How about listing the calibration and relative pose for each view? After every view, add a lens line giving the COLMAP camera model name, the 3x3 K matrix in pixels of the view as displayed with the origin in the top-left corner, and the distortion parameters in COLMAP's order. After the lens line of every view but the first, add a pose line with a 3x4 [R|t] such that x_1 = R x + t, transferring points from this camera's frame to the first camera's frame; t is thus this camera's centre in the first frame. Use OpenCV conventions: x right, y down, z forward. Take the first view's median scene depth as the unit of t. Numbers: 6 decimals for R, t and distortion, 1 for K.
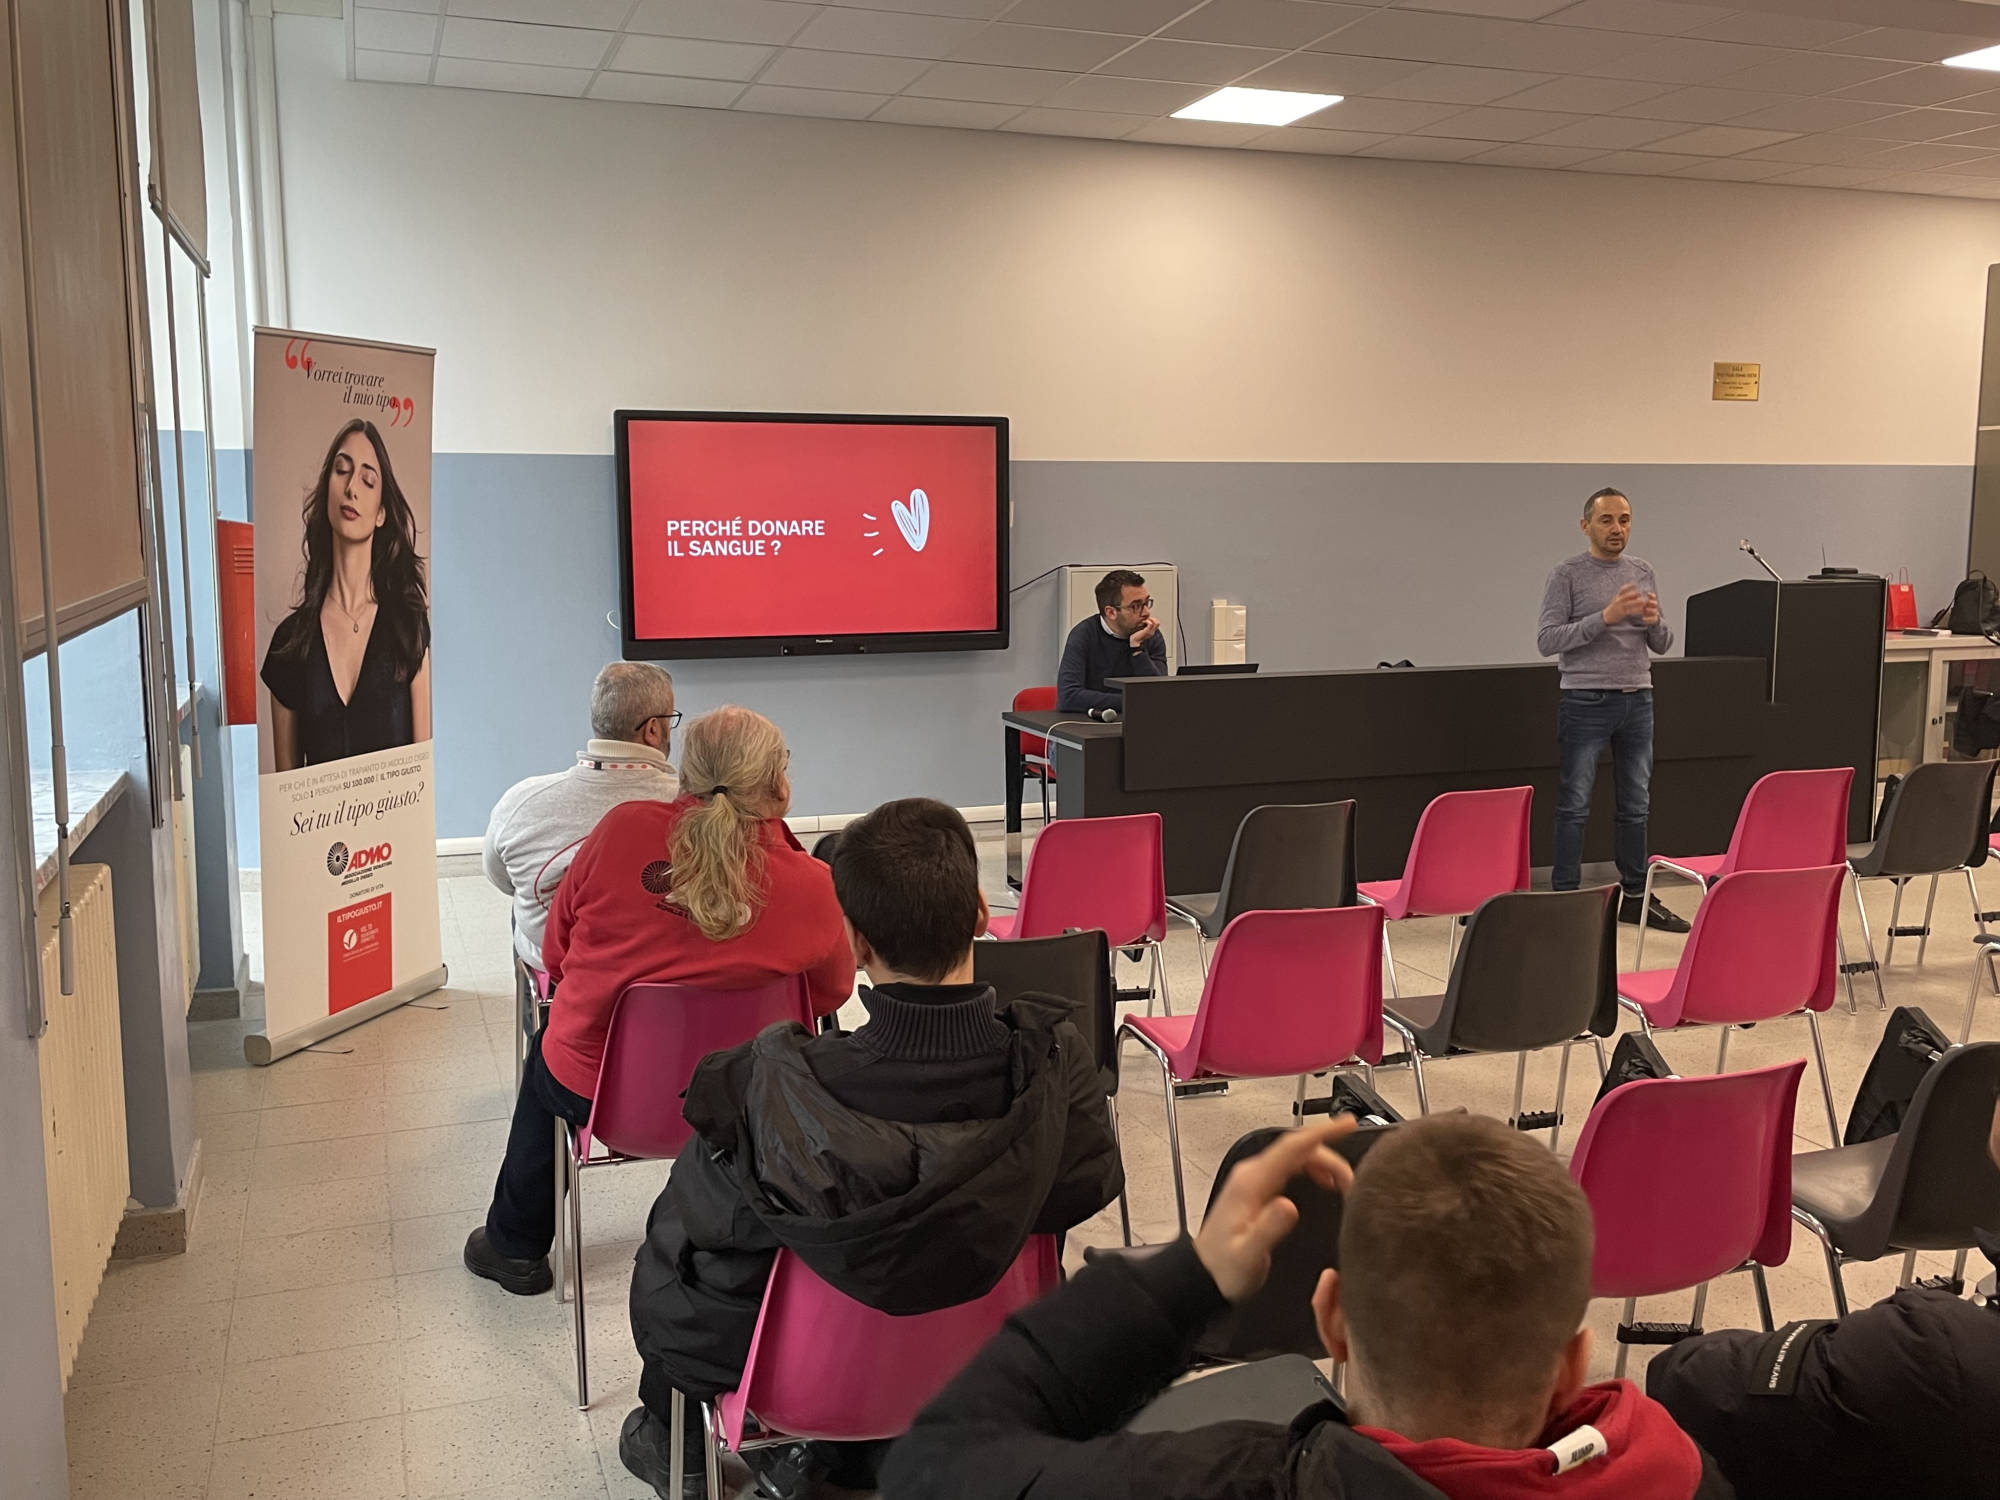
lens RADIAL K [[1752.6, 0, 1000.0], [0, 1752.6, 750.0], [0, 0, 1]] dist [0.113414, -0.195067]
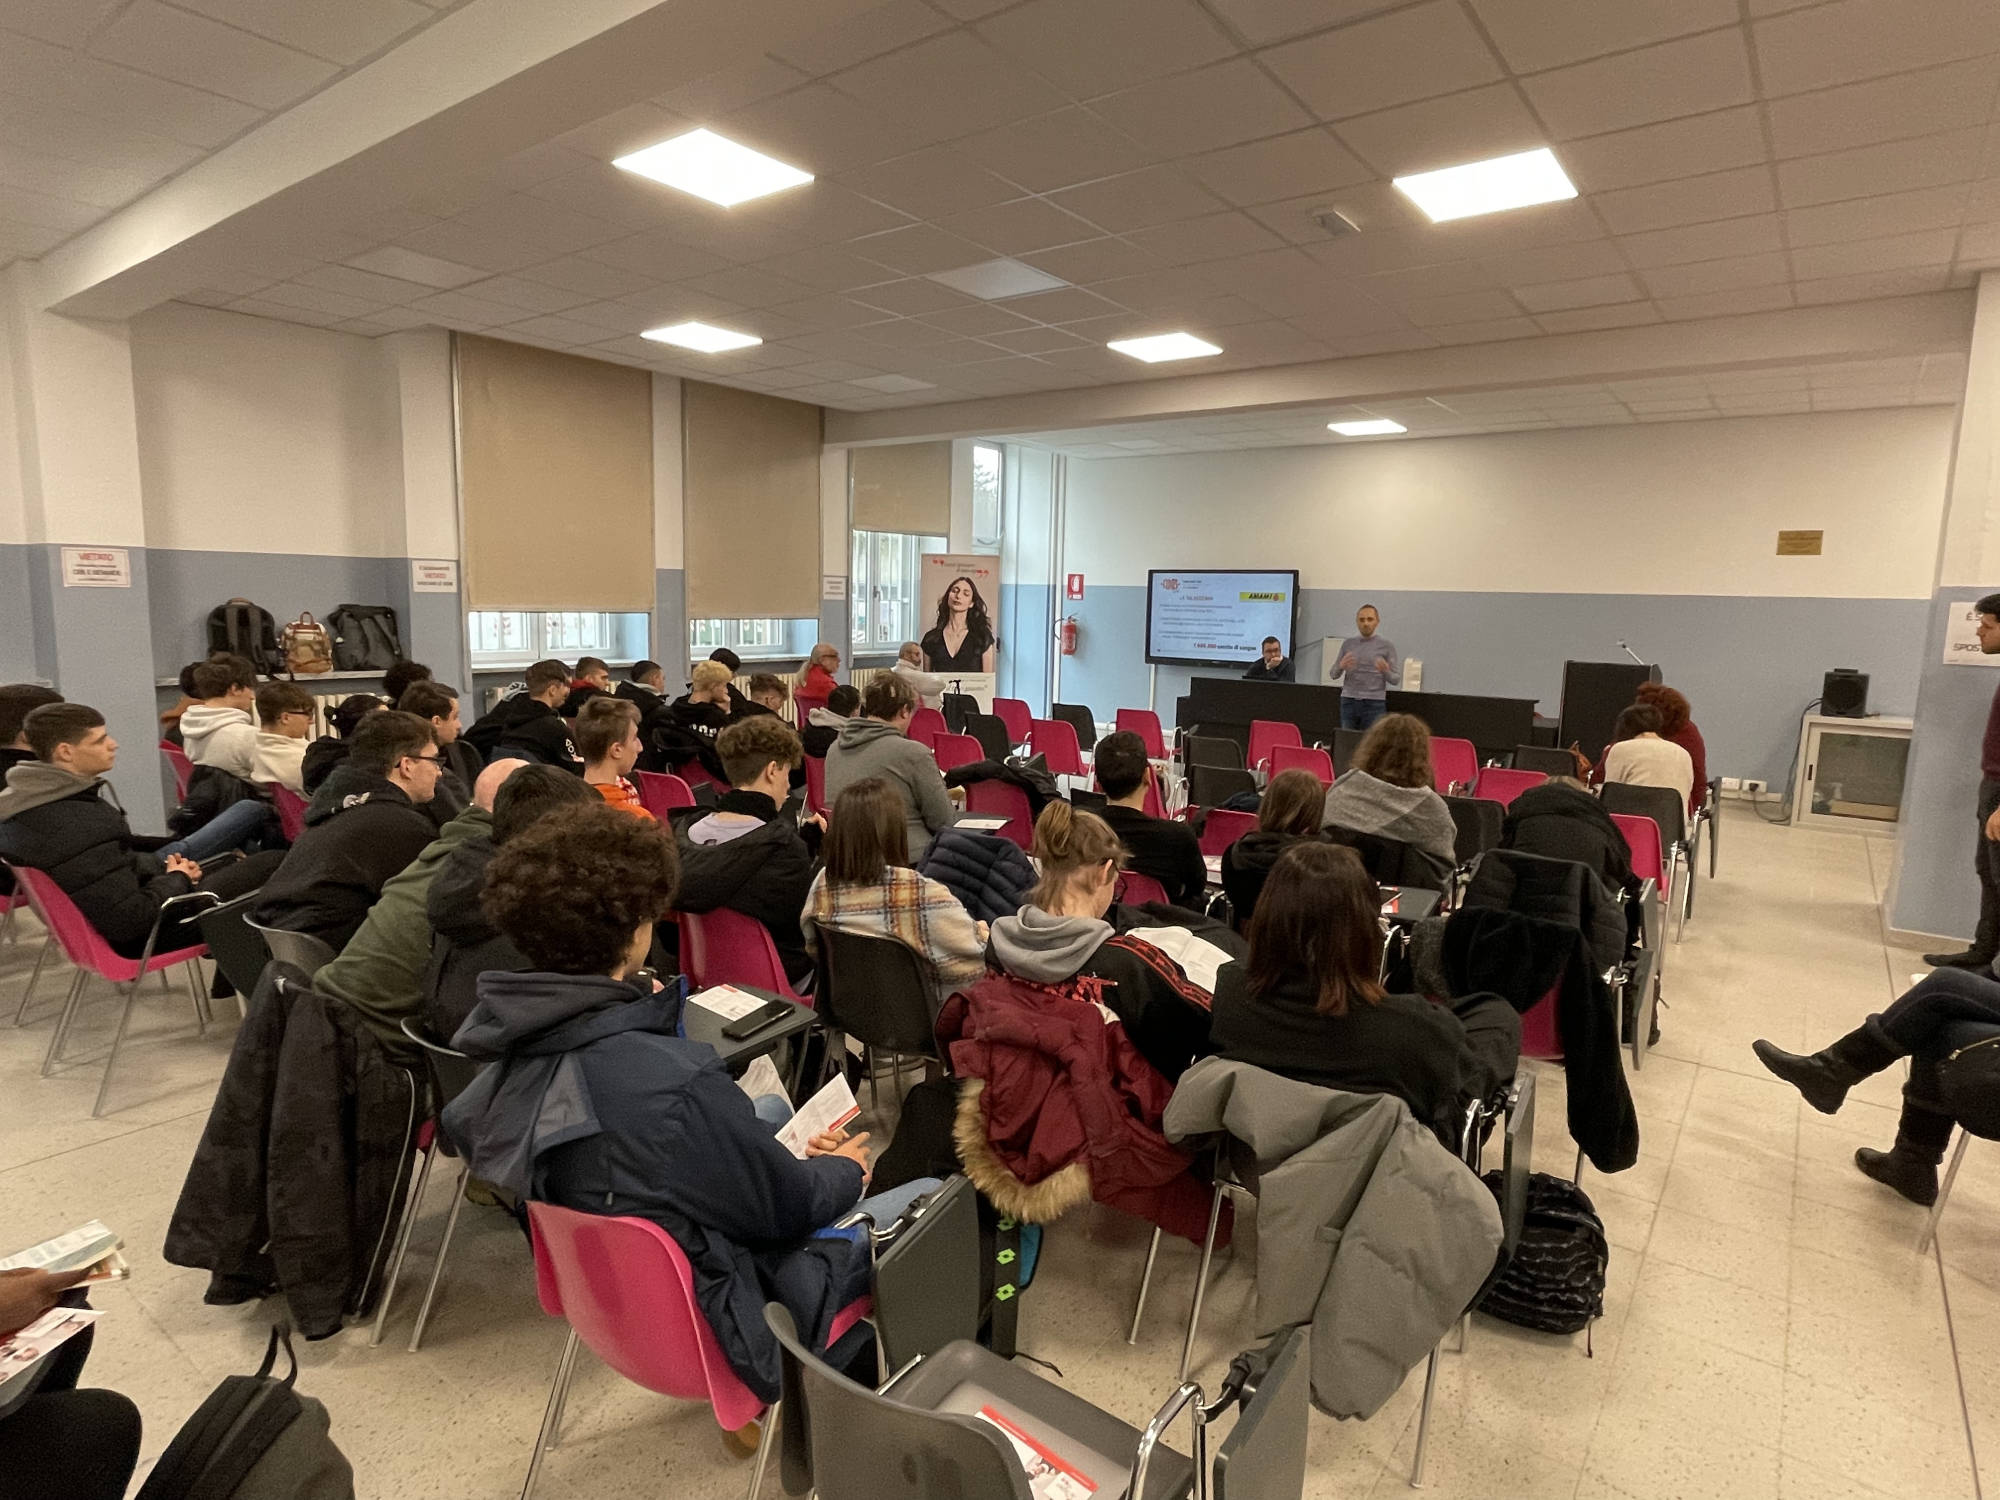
lens RADIAL K [[1093.7, 0, 987.6], [0, 1093.7, 761.8], [0, 0, 1]] dist [-0.007726, -0.000548]
pose [[0.549630, 0.138391, -0.823866, 1.415254], [-0.138004, 0.987675, 0.073841, 0.008766], [0.823931, 0.073111, 0.561954, -0.141932]]
